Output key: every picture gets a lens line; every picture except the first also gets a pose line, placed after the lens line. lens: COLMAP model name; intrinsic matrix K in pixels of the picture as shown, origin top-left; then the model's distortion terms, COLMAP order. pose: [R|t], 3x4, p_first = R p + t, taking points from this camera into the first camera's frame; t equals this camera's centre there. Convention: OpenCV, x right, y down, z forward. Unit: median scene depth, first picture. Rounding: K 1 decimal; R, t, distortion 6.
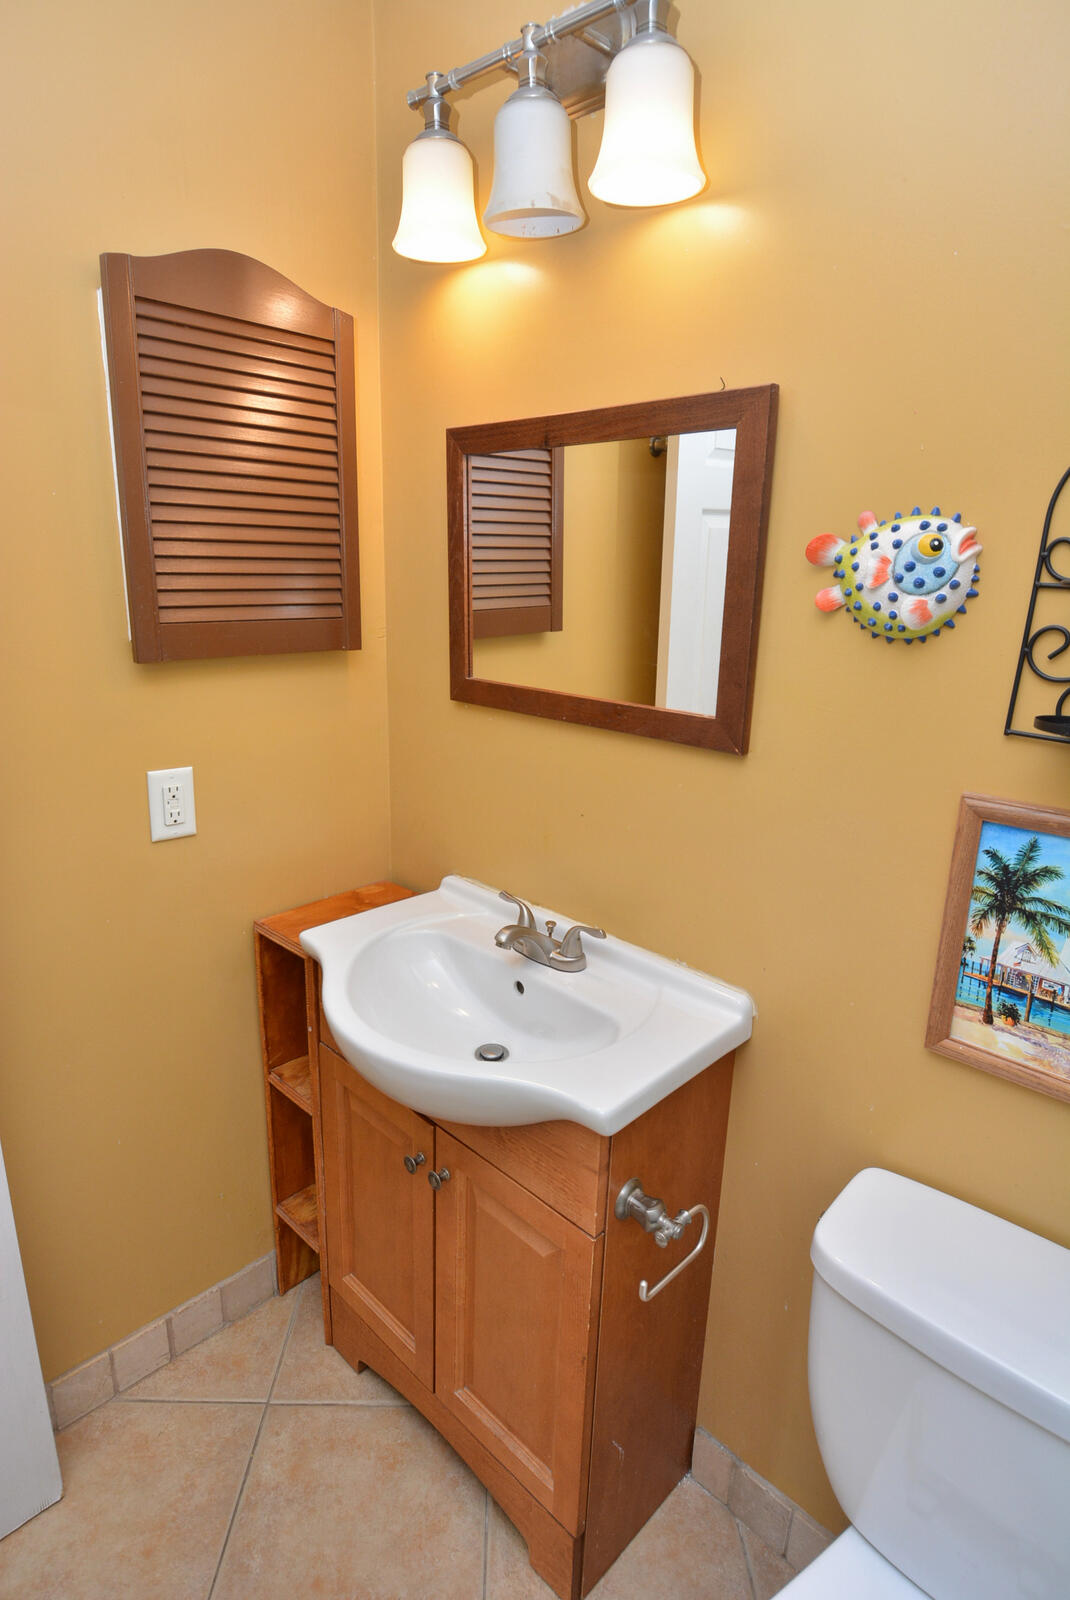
lens RADIAL K [[854.4, 0, 537.8], [0, 854.4, 792.1], [0, 0, 1]] dist [0.002463, -0.017071]
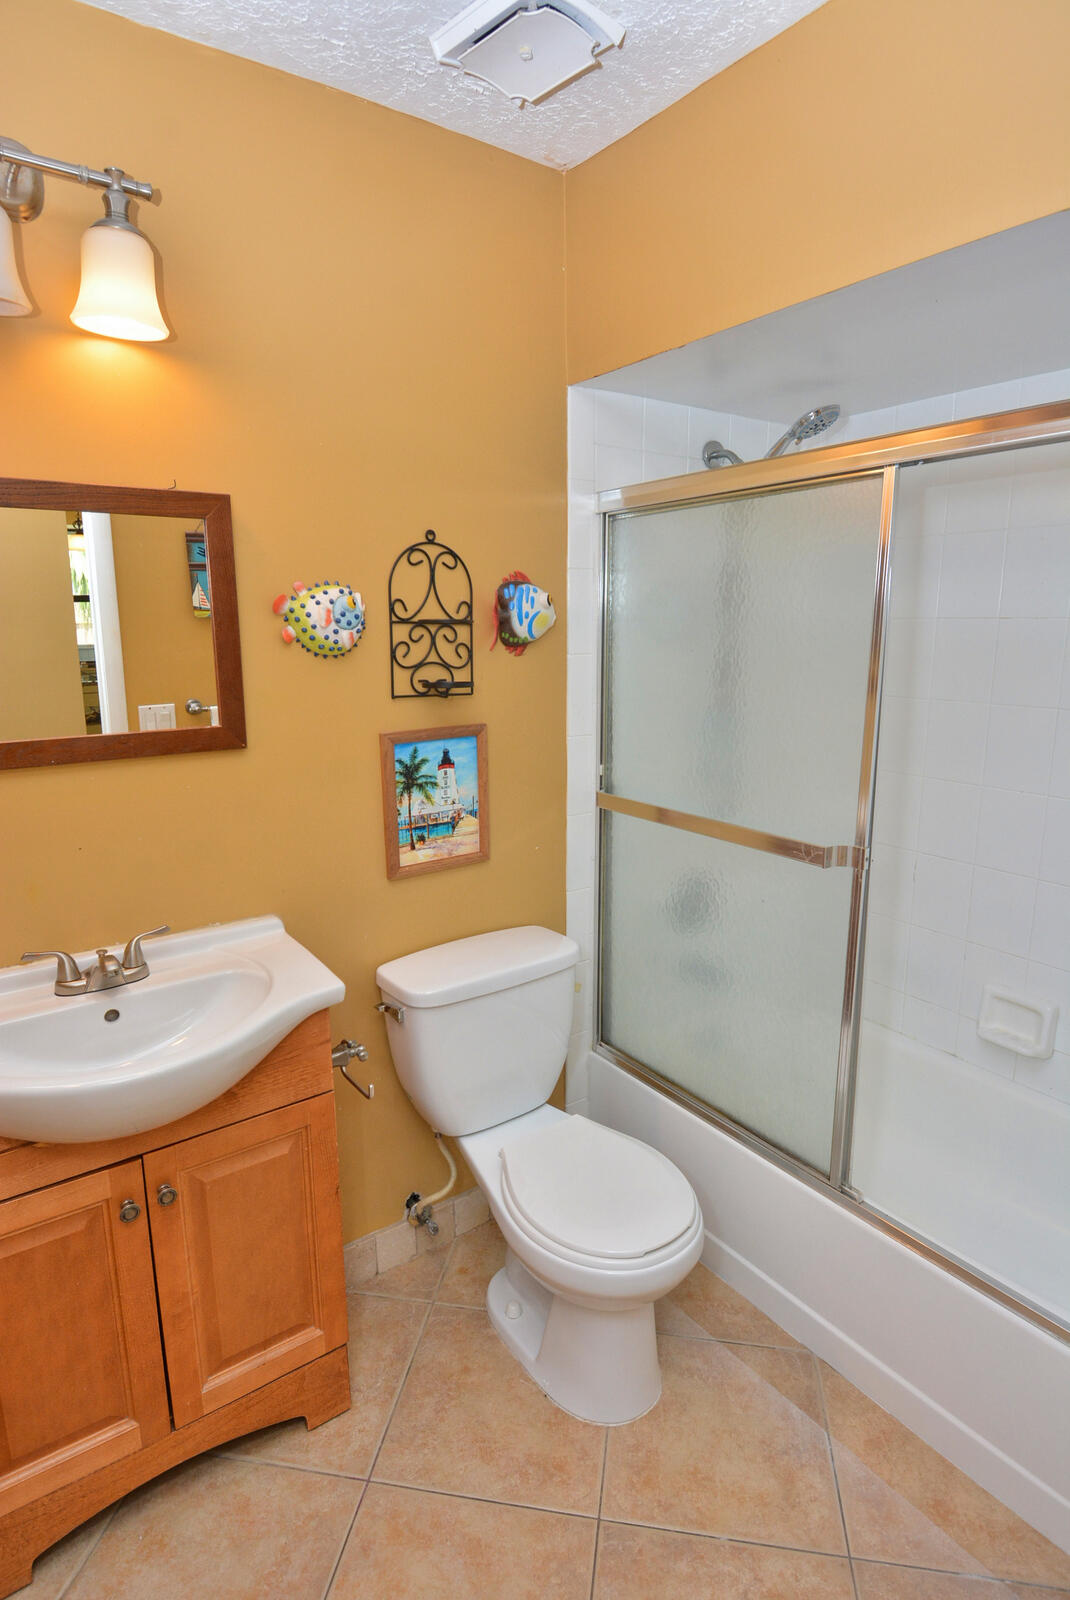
lens RADIAL K [[854.4, 0, 539.3], [0, 854.4, 798.8], [0, 0, 1]] dist [0.002463, -0.017071]
pose [[0.169573, -0.225406, 0.959394, -1.257342], [0.264858, 0.948101, 0.175939, -0.099916], [-0.949260, 0.224269, 0.220473, 0.294317]]
